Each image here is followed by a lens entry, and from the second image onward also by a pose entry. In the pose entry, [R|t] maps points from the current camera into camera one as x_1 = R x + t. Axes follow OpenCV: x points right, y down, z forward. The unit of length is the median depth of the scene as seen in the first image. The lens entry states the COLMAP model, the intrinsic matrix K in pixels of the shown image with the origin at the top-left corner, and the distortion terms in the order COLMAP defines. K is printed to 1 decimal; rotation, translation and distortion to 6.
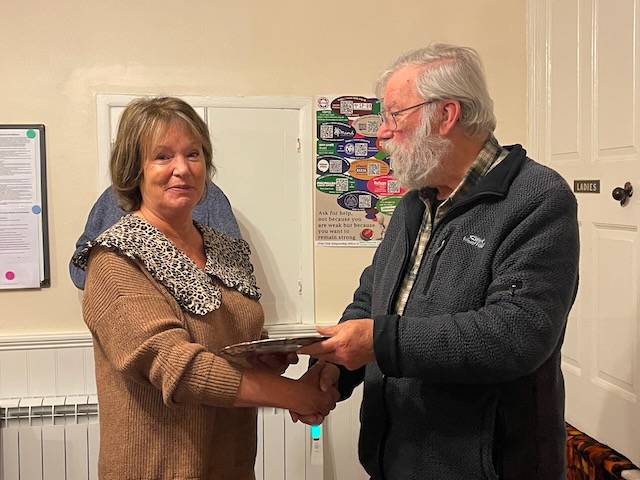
lens RADIAL K [[820.1, 0, 397.0], [0, 820.1, 235.5], [0, 0, 1]] dist [0.034913, 0.000000]
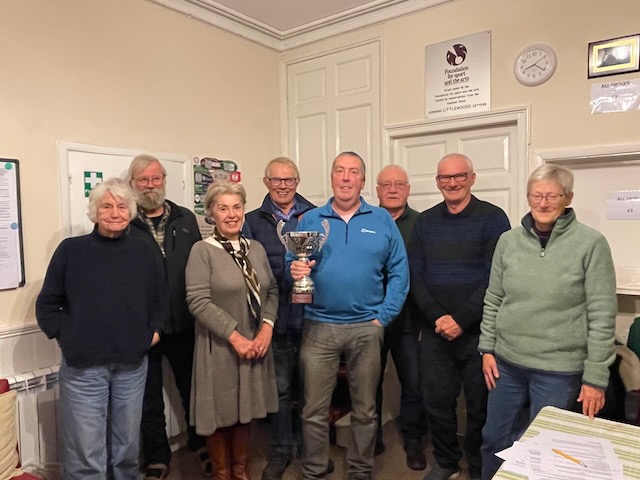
lens RADIAL K [[486.2, 0, 314.0], [0, 486.2, 243.4], [0, 0, 1]] dist [0.025540, -0.028725]
pose [[0.712573, -0.034741, 0.700737, -0.615030], [0.043763, 0.999029, 0.005028, 0.011392], [-0.700232, 0.027084, 0.713402, 0.136549]]
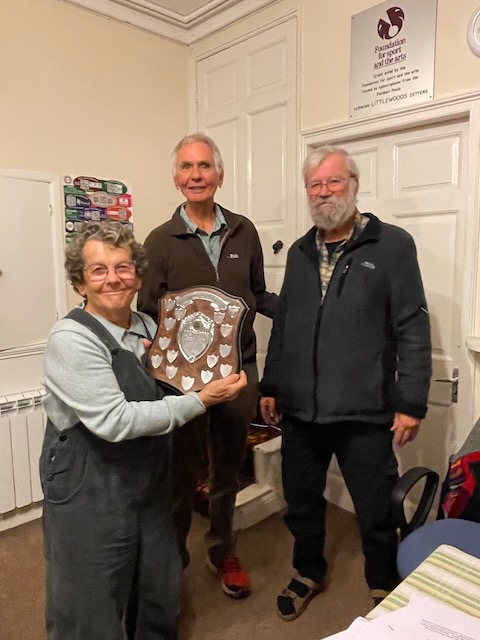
lens RADIAL K [[486.2, 0, 238.7], [0, 486.2, 316.9], [0, 0, 1]] dist [0.025540, -0.028725]
pose [[0.810317, -0.070109, 0.581782, -0.349407], [0.029675, 0.996453, 0.078748, 0.011258], [-0.585239, -0.046547, 0.809524, 0.160168]]
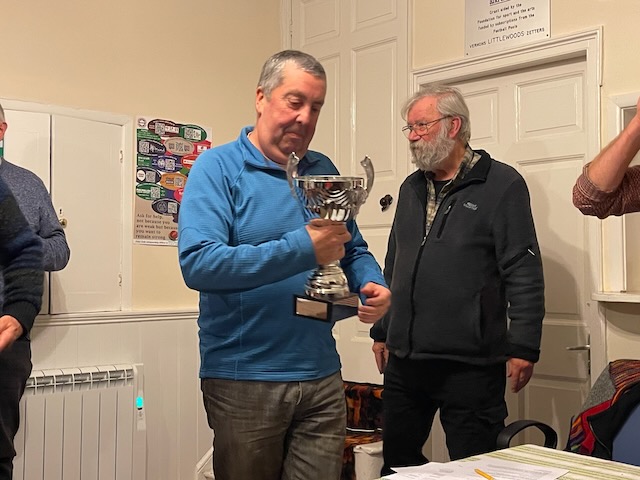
lens RADIAL K [[820.1, 0, 313.2], [0, 820.1, 248.3], [0, 0, 1]] dist [0.034913, 0.000000]
pose [[0.828922, 0.025051, 0.558802, -0.542158], [0.016124, 0.997512, -0.068636, 0.104321], [-0.559131, 0.065903, 0.826456, -0.105249]]
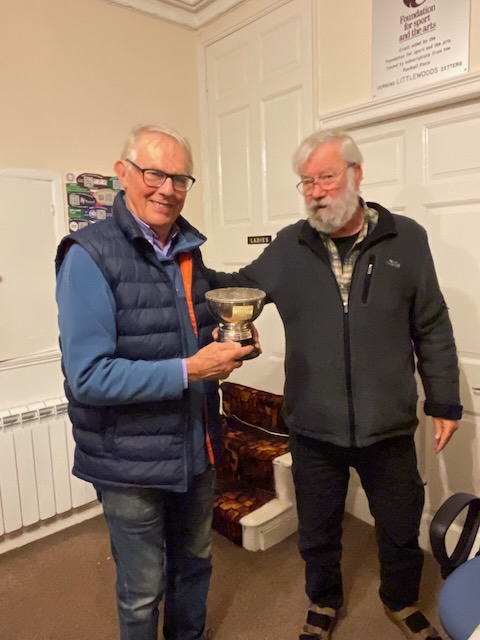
lens RADIAL K [[486.2, 0, 238.4], [0, 486.2, 314.6], [0, 0, 1]] dist [0.025540, -0.028725]
pose [[0.836202, -0.092339, 0.540592, -0.304034], [0.052987, 0.994715, 0.087946, -0.000134], [-0.545856, -0.044896, 0.836675, 0.202157]]
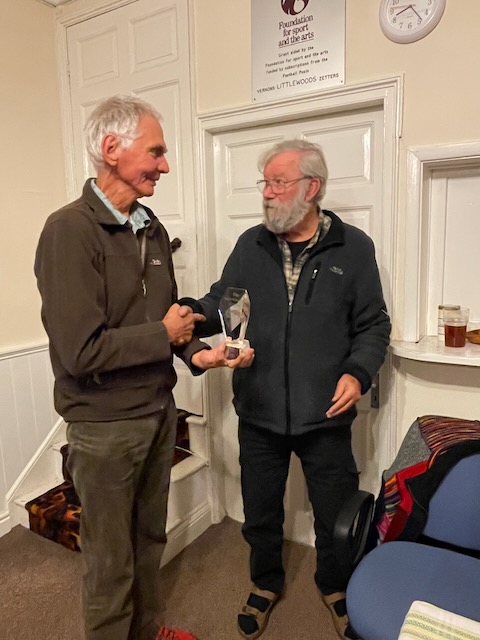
lens RADIAL K [[486.2, 0, 236.4], [0, 486.2, 314.3], [0, 0, 1]] dist [0.025540, -0.028725]
pose [[0.642495, -0.110022, 0.758350, -0.311468], [0.052816, 0.993644, 0.099412, -0.004757], [-0.764468, -0.023819, 0.644222, 0.255309]]
